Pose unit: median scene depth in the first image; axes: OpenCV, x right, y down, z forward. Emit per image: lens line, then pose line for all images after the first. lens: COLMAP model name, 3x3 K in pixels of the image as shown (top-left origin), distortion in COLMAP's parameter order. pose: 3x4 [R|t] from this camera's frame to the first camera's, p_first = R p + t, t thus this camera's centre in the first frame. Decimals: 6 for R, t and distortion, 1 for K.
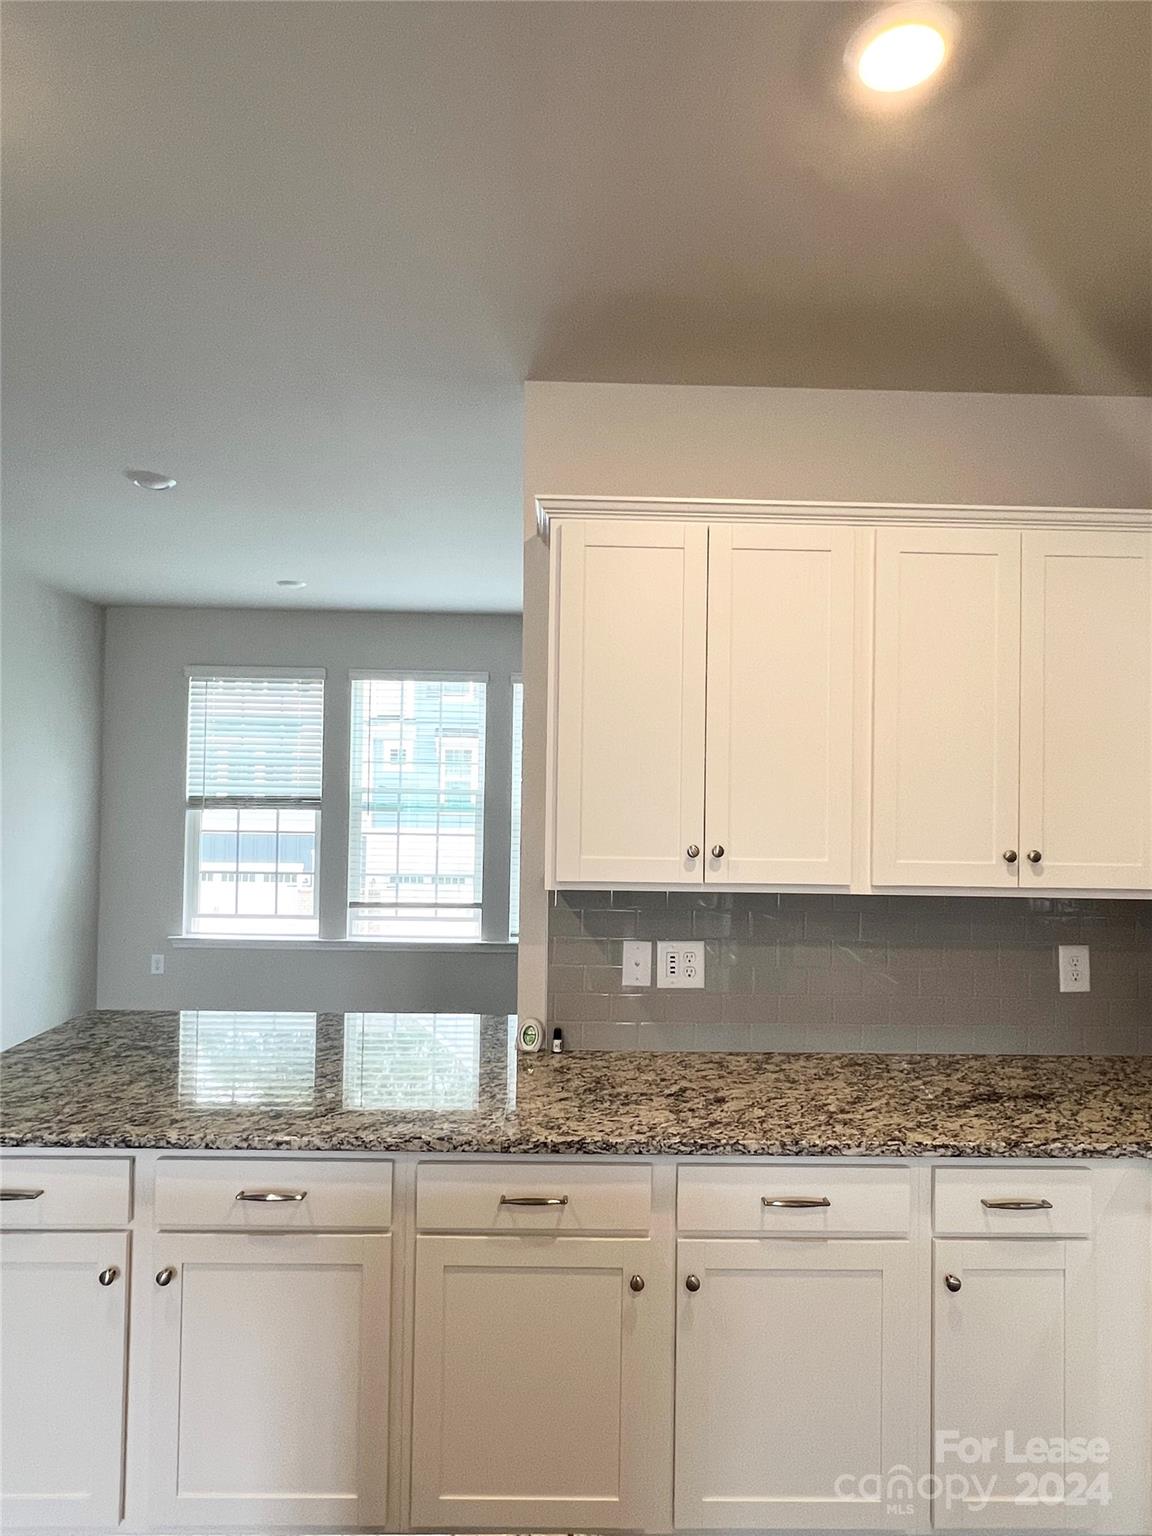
lens RADIAL K [[912.5, 0, 576.0], [0, 912.5, 768.0], [0, 0, 1]] dist [0.000814, -0.000013]
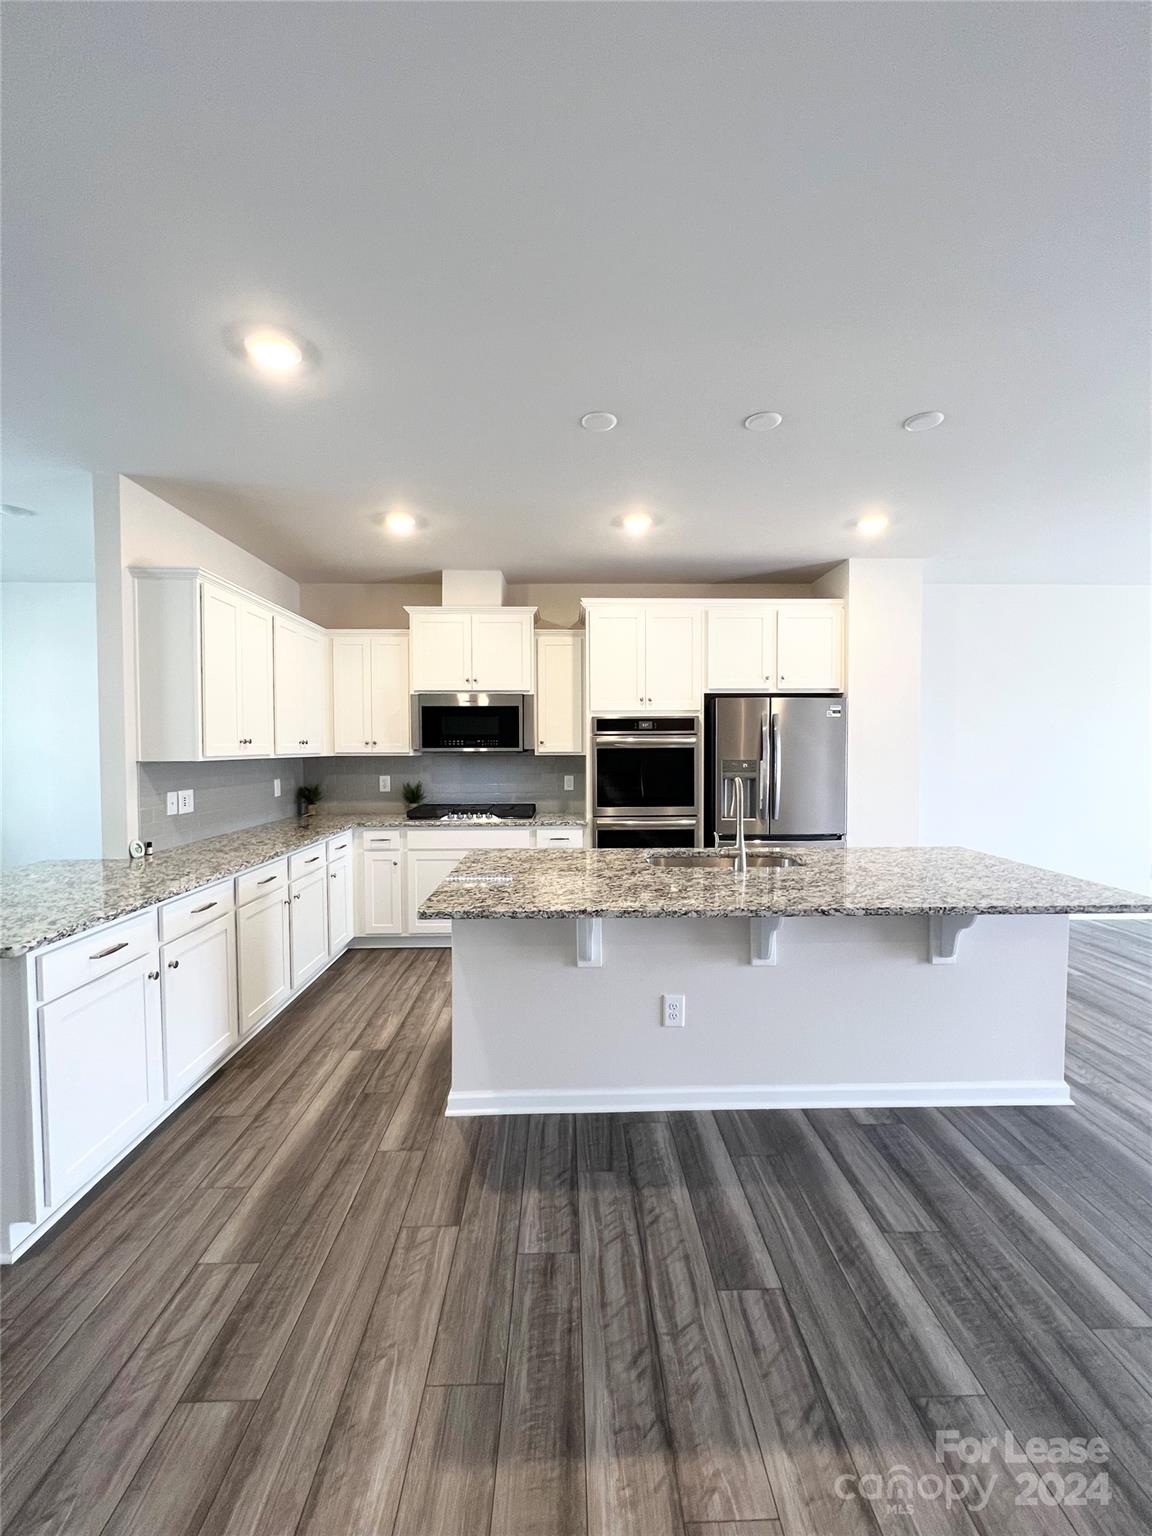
lens RADIAL K [[615.4, 0, 578.1], [0, 615.4, 765.1], [0, 0, 1]] dist [0.000638, 0.000004]
pose [[0.000949, -0.048870, 0.998805, -1.686731], [-0.021066, 0.998583, 0.048879, 0.067663], [-0.999778, -0.021087, -0.000082, 0.176193]]
